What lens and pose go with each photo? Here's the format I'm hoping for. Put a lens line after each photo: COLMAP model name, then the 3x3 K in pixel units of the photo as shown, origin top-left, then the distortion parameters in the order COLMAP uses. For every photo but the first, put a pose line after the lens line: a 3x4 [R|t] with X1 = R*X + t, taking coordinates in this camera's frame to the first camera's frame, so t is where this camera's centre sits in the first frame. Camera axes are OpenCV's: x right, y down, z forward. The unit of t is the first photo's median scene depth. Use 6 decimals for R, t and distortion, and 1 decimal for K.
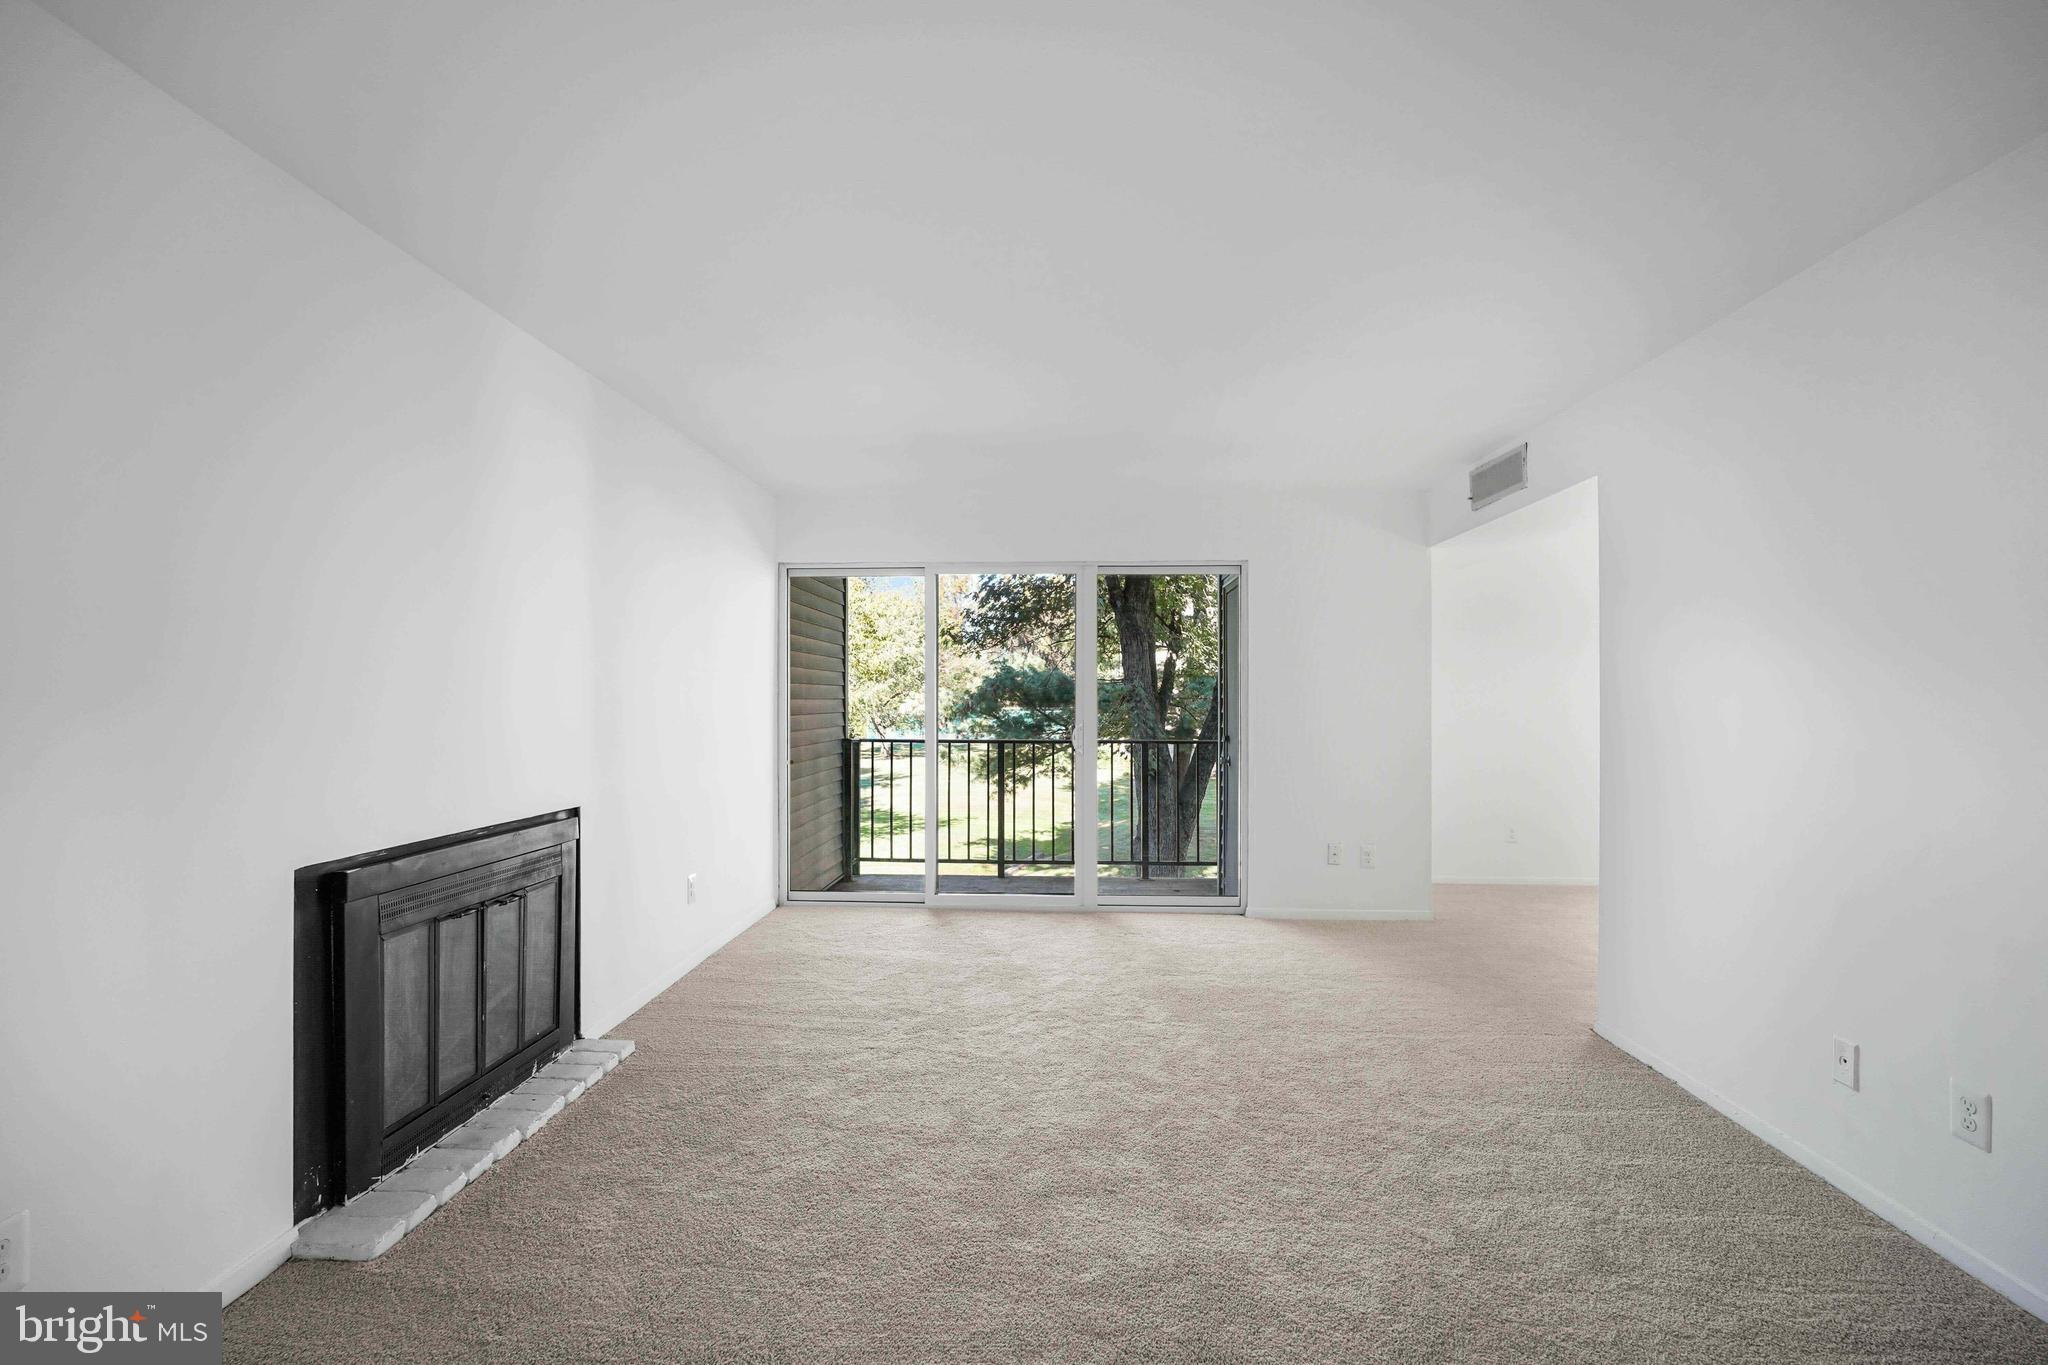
lens RADIAL K [[912.2, 0, 1031.9], [0, 912.2, 668.8], [0, 0, 1]] dist [-0.022197, 0.012431]
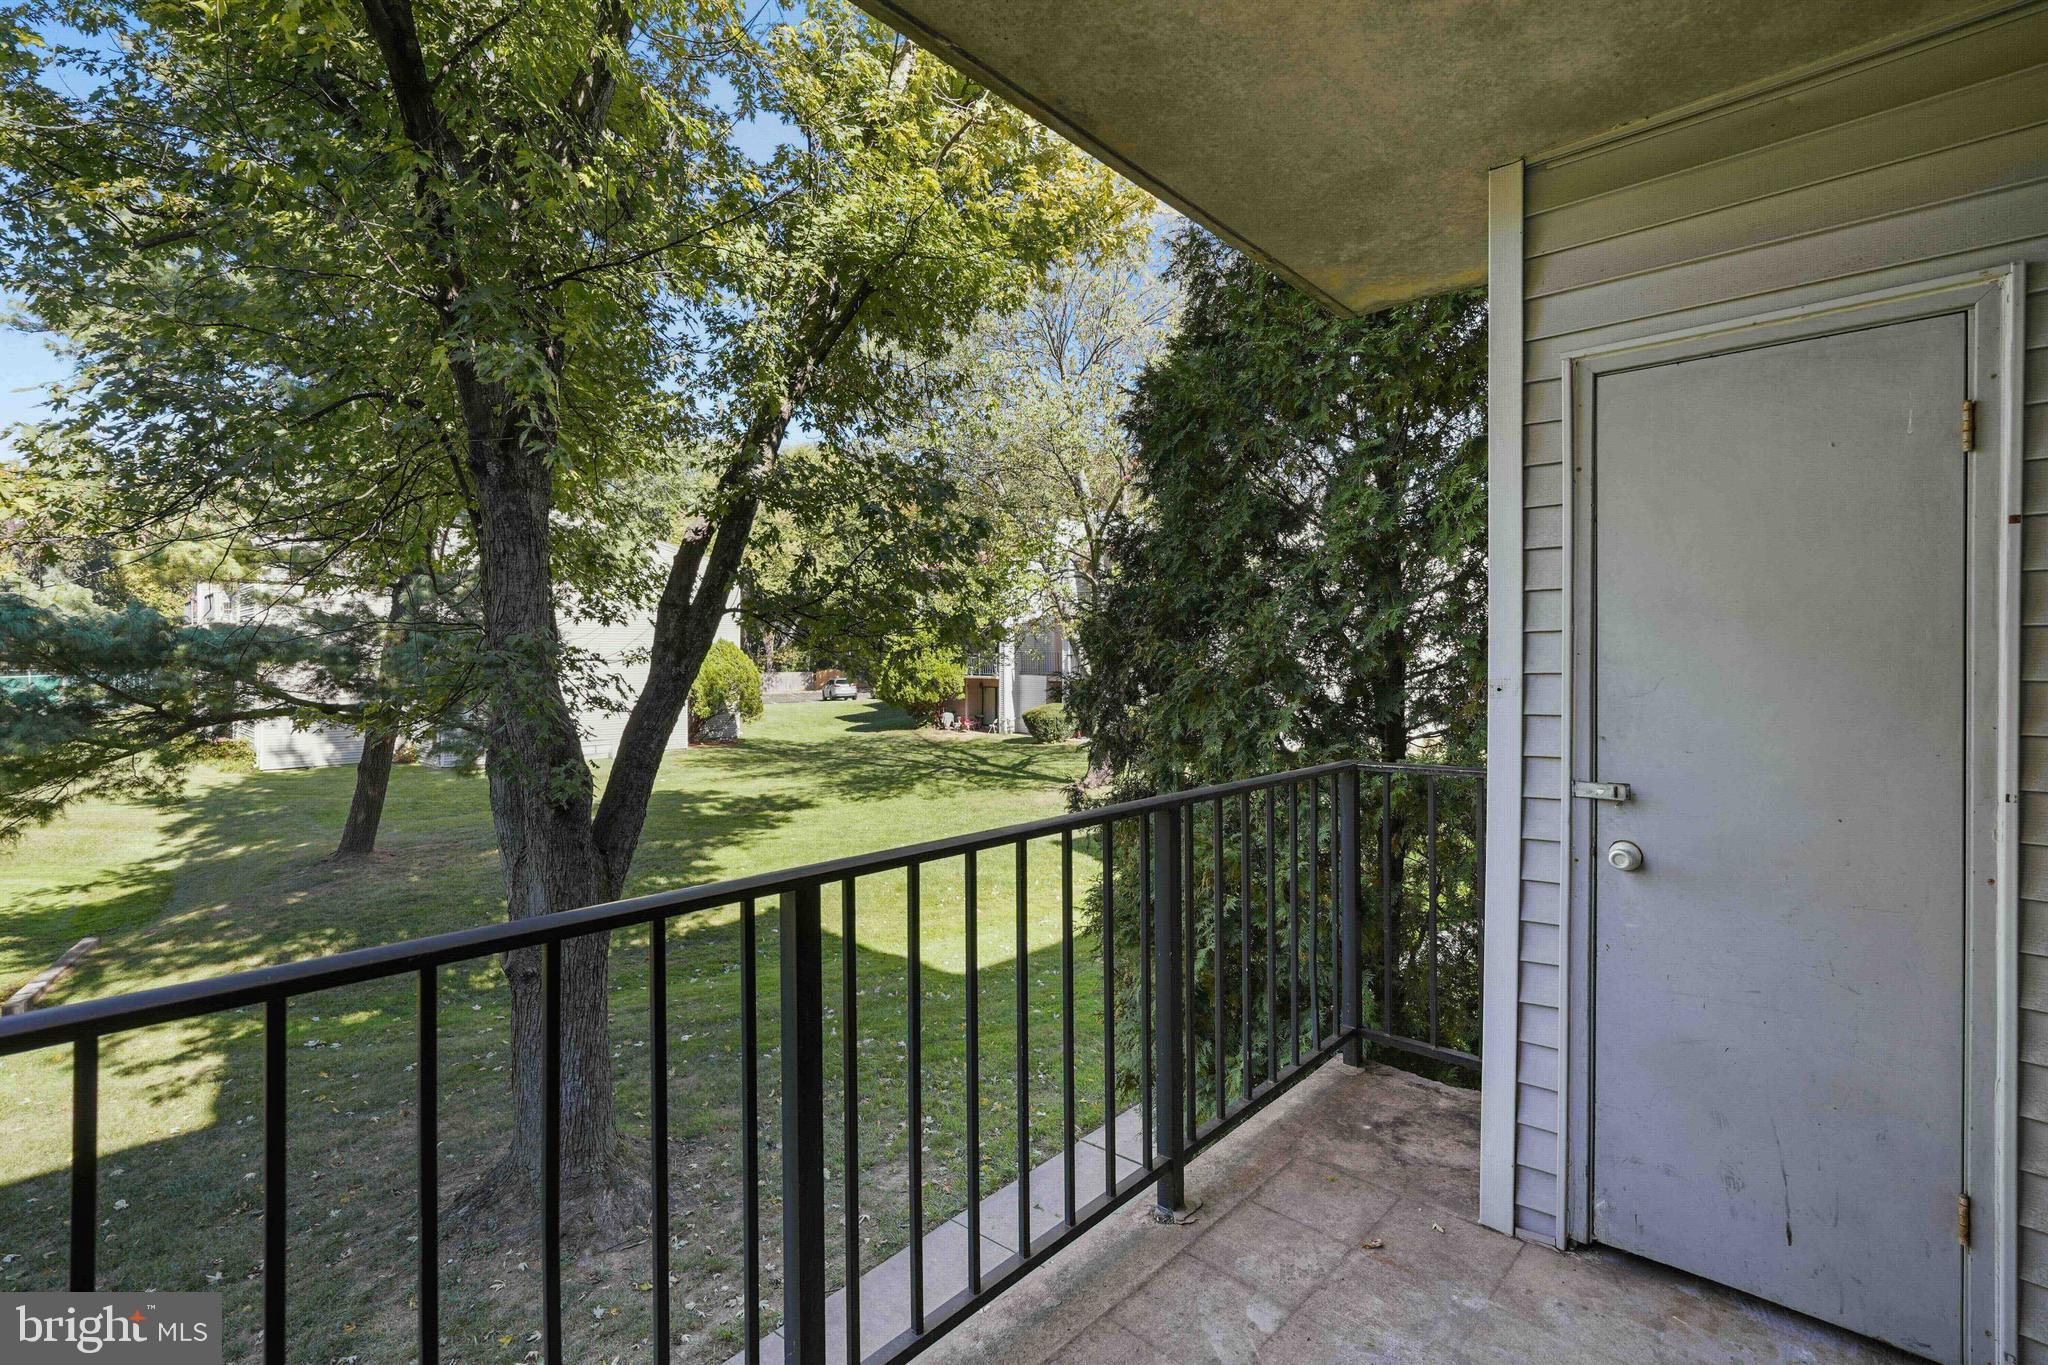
lens RADIAL K [[906.1, 0, 1026.6], [0, 906.1, 650.8], [0, 0, 1]] dist [-0.028742, 0.011902]
pose [[0.642398, 0.000230, 0.766371, -0.041101], [-0.022504, 0.999574, 0.018564, 0.004258], [-0.766041, -0.029172, 0.642130, 0.204660]]
